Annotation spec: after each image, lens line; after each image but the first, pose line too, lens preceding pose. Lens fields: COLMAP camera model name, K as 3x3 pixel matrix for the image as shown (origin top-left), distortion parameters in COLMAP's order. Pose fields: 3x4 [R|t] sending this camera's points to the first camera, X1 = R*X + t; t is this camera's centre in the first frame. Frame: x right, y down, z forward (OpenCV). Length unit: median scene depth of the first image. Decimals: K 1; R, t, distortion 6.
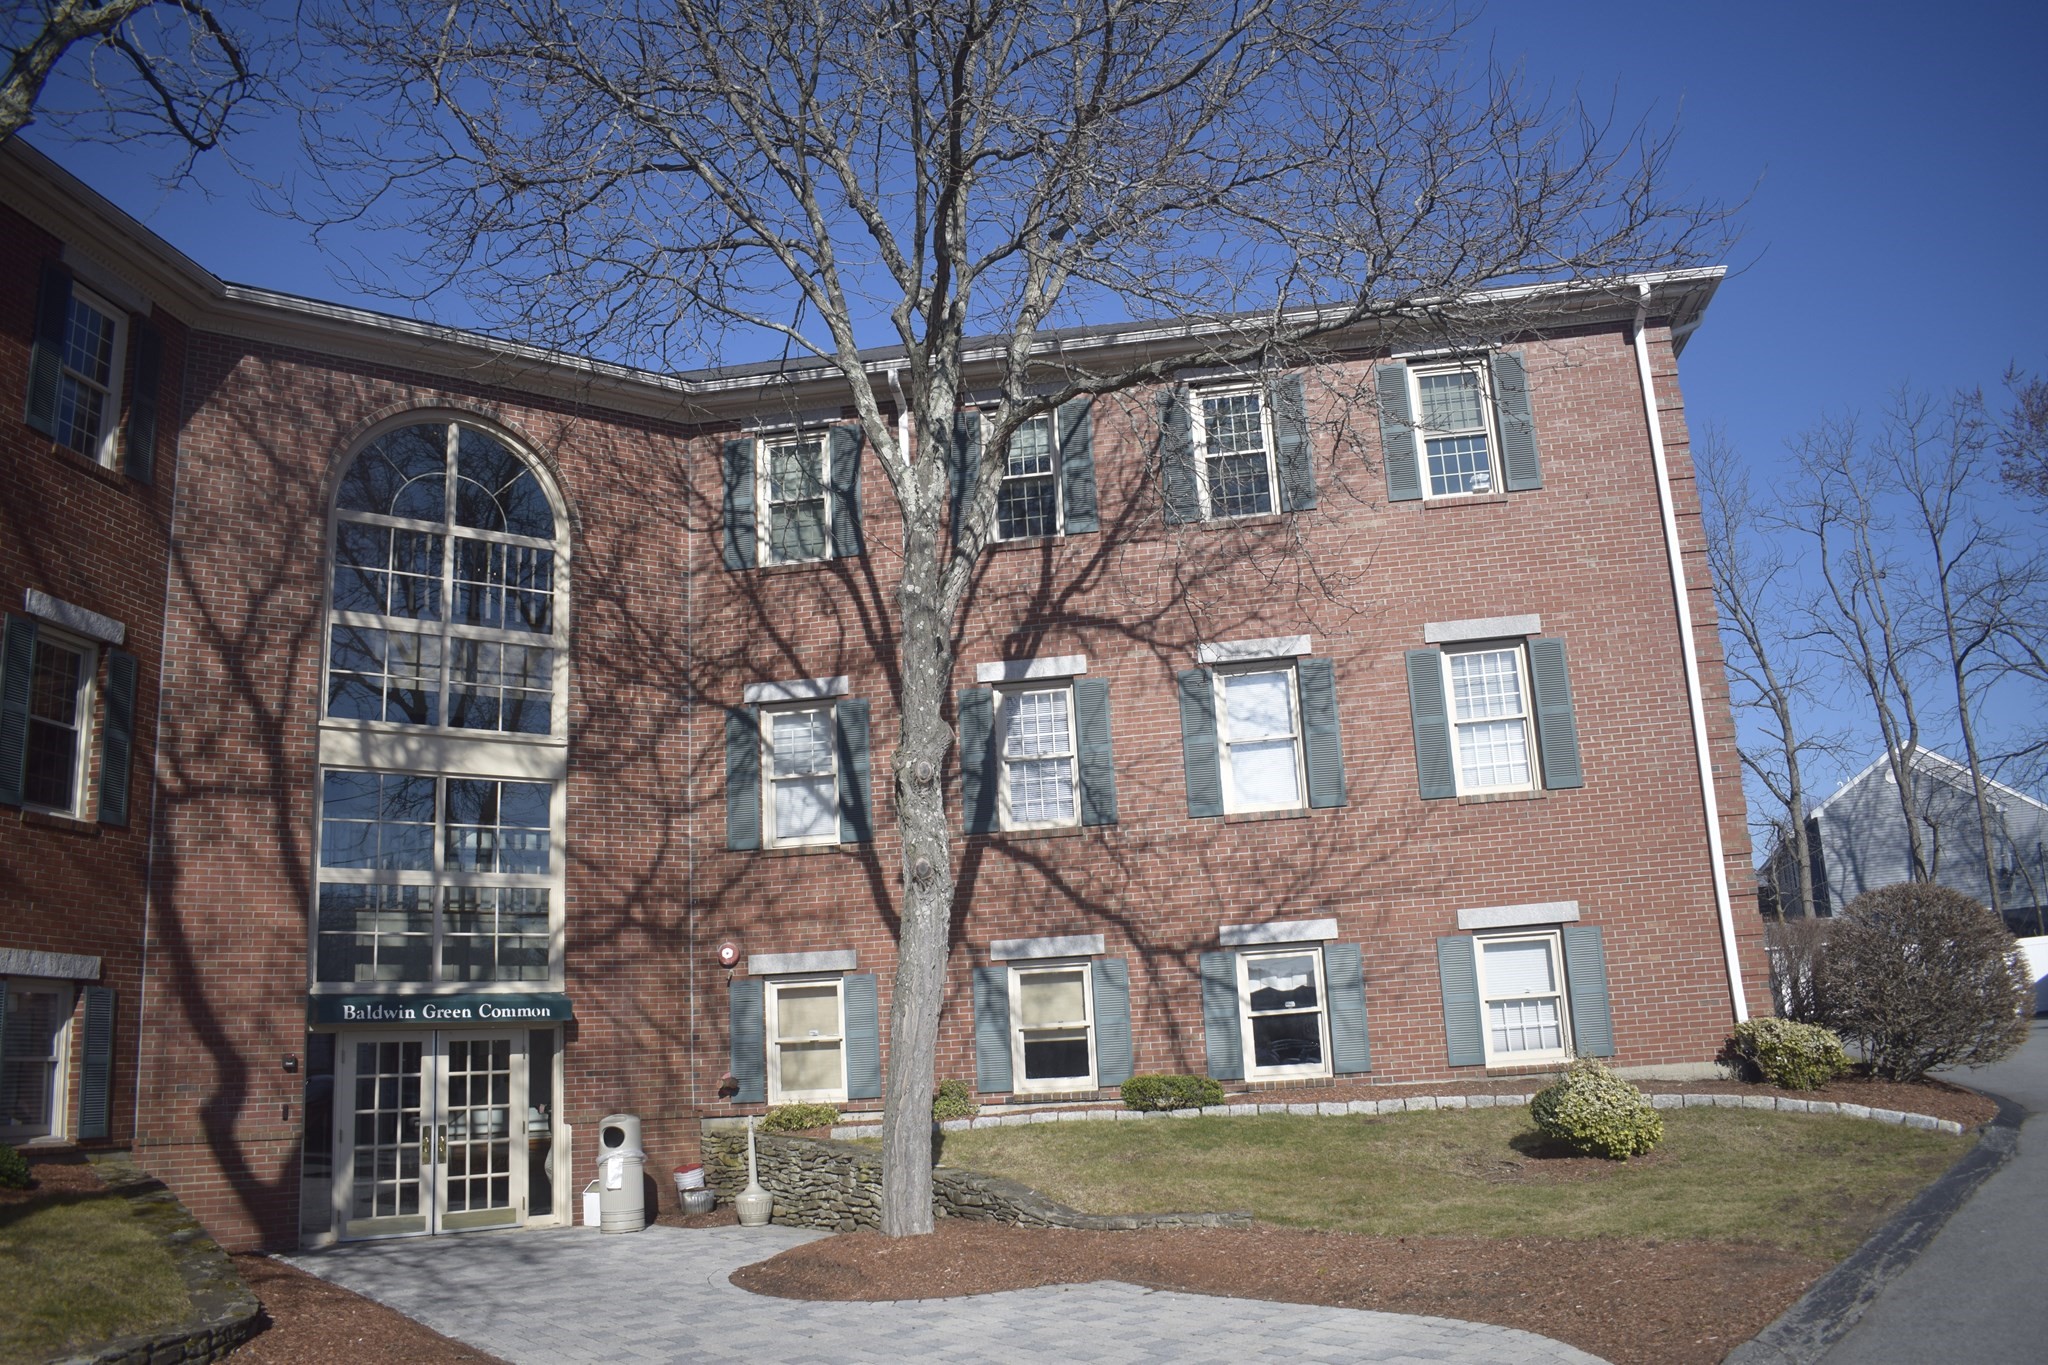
lens RADIAL K [[1638.8, 0, 1024.0], [0, 1638.8, 682.5], [0, 0, 1]] dist [-0.095194, 0.007593]
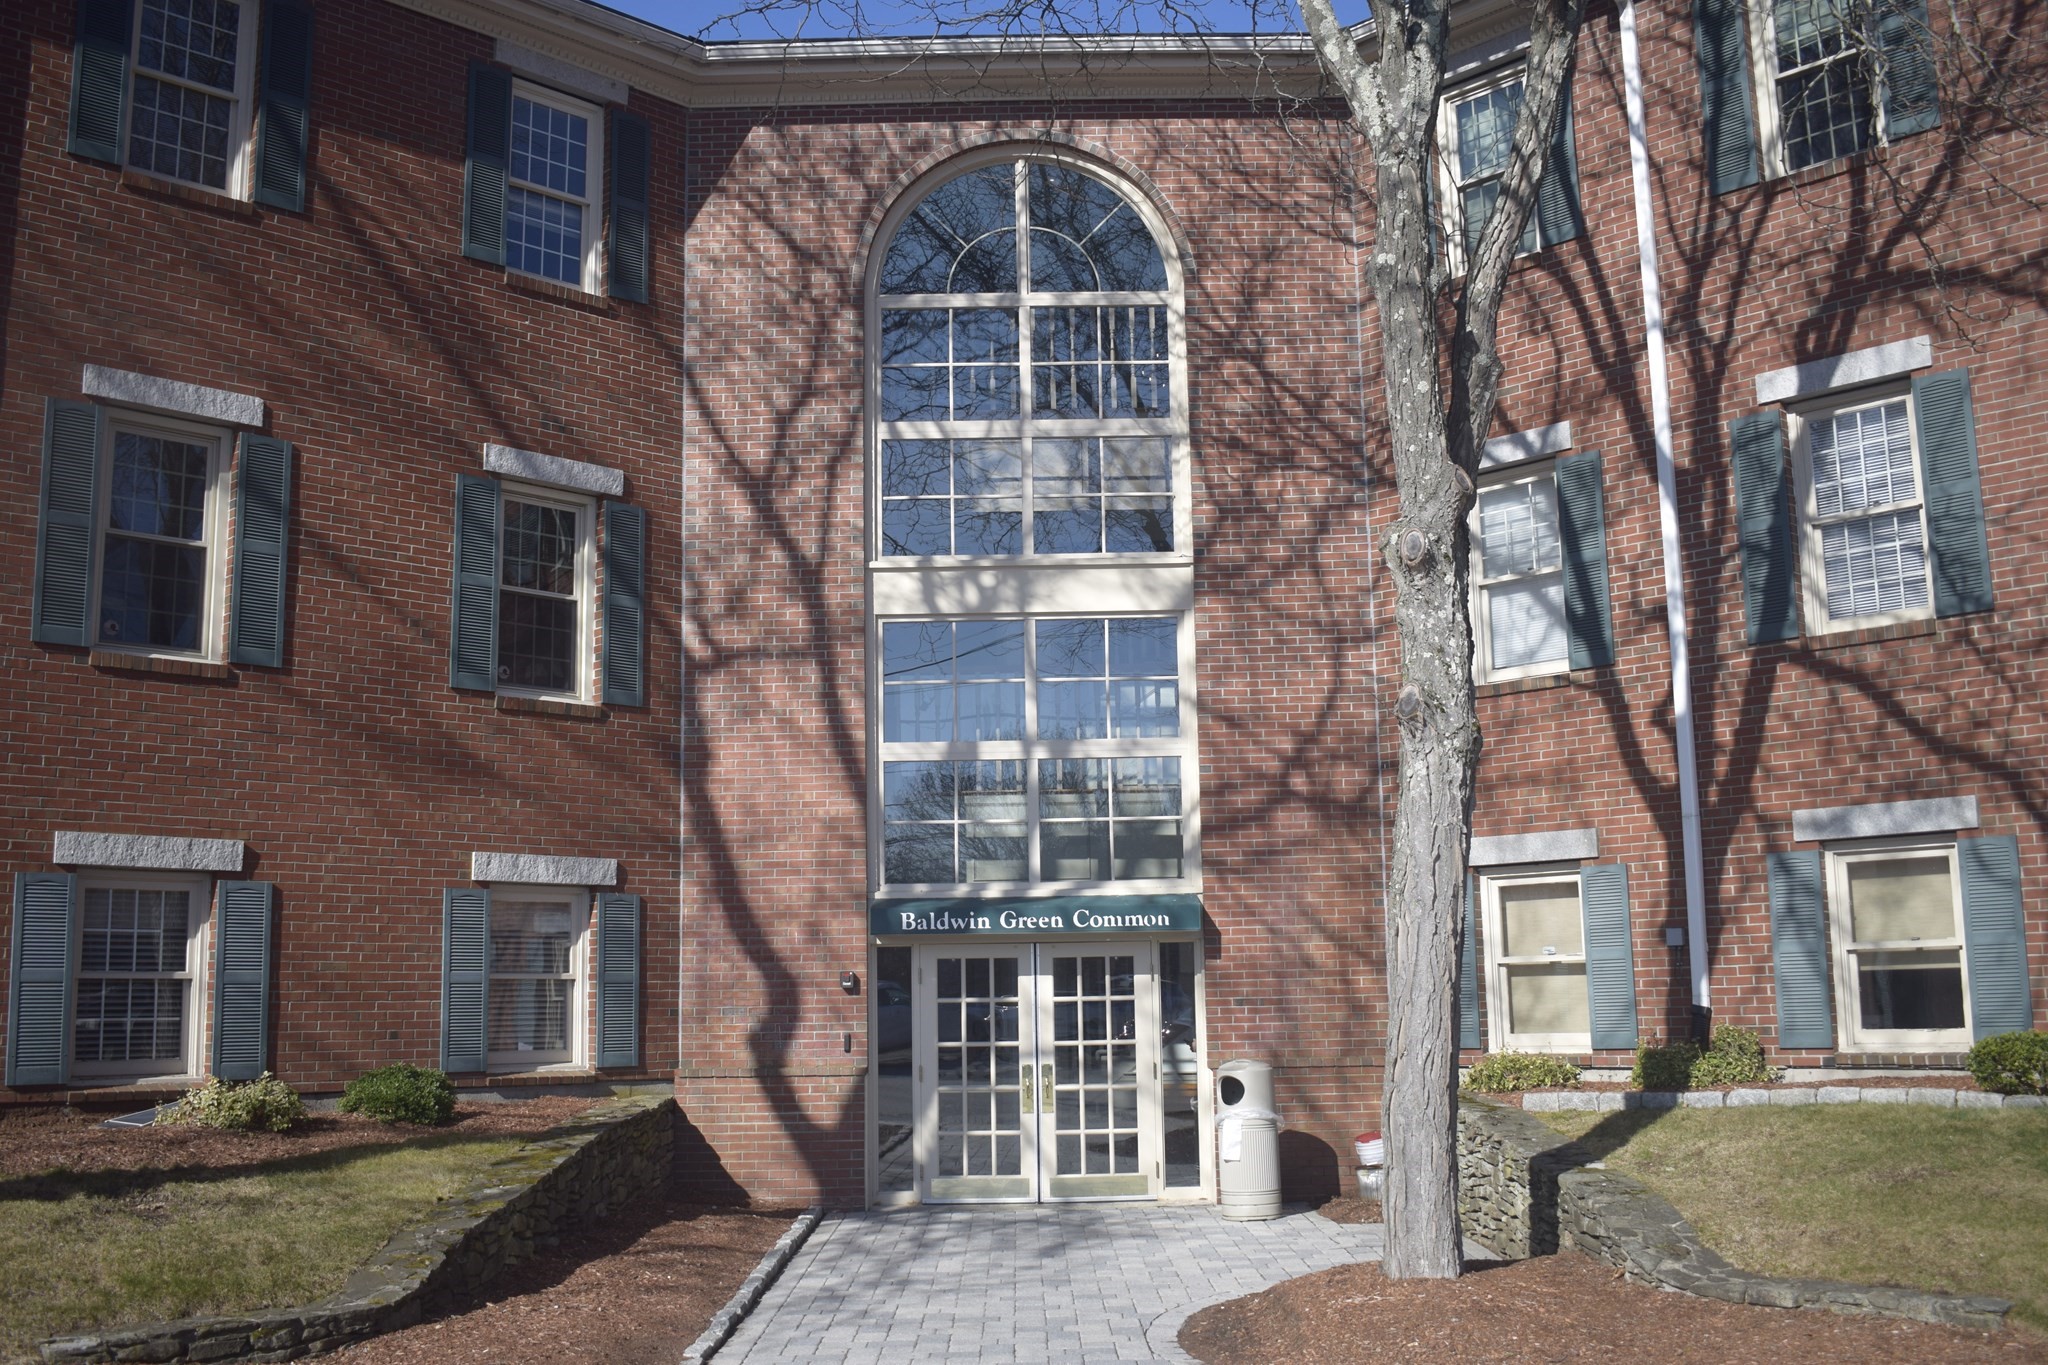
lens RADIAL K [[2005.9, 0, 1024.0], [0, 2005.9, 682.5], [0, 0, 1]] dist [-0.088137, 0.033283]
pose [[0.800588, -0.056313, -0.596564, 0.203763], [0.109786, 0.992507, 0.053645, 0.036059], [0.589073, -0.108442, 0.800771, 0.221648]]
